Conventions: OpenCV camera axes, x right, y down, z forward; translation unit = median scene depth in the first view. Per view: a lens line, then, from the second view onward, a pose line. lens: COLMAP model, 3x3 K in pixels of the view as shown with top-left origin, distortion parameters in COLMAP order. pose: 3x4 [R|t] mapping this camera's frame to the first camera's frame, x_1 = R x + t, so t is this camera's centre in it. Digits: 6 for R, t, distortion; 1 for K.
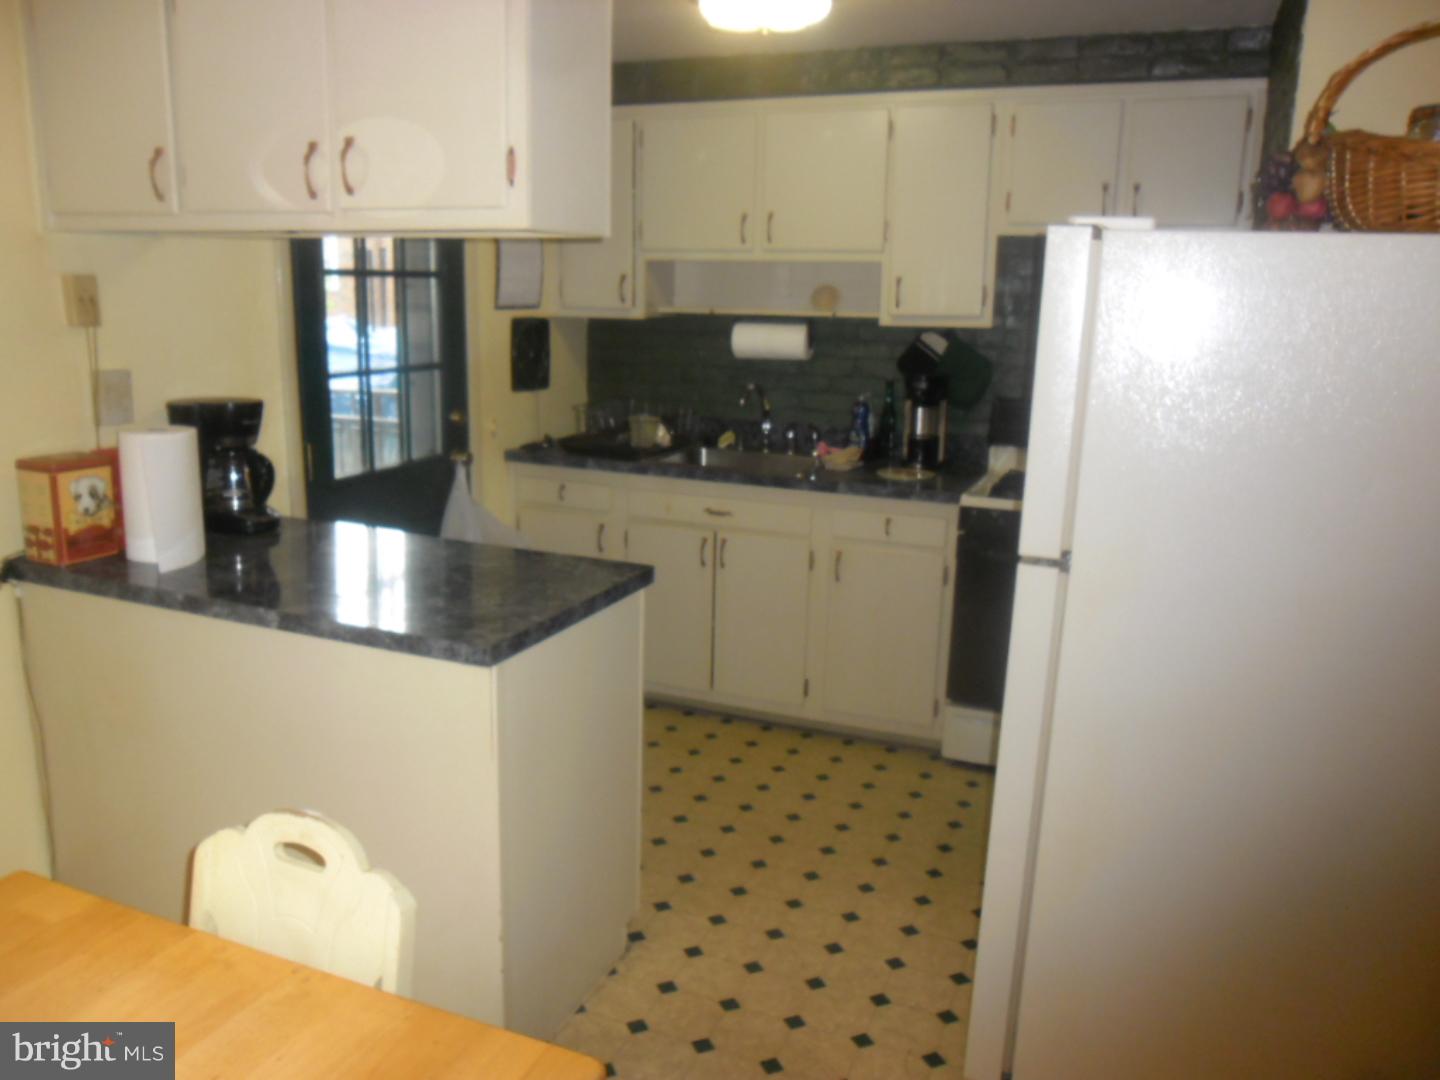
lens RADIAL K [[1126.2, 0, 716.6], [0, 1126.2, 543.1], [0, 0, 1]] dist [-0.055886, 0.079090]
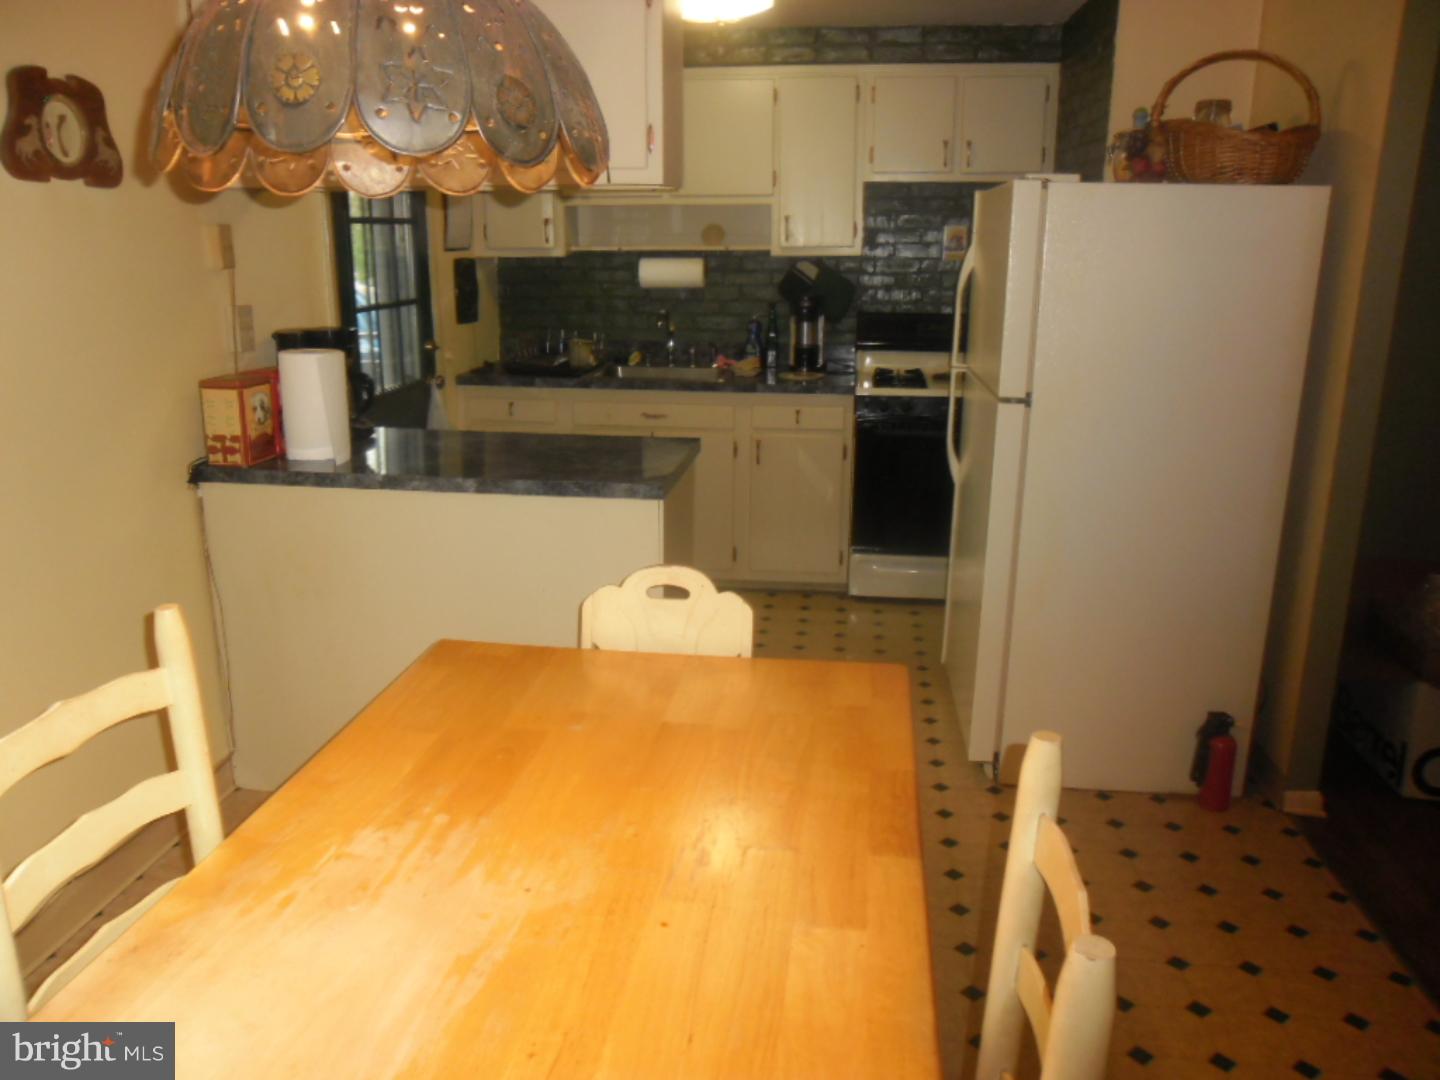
lens RADIAL K [[1126.2, 0, 716.6], [0, 1126.2, 543.1], [0, 0, 1]] dist [-0.055886, 0.079090]
pose [[0.966005, -0.088225, 0.243003, -0.252003], [0.076303, 0.995393, 0.058062, 0.046079], [-0.247006, -0.037547, 0.968286, -0.200961]]
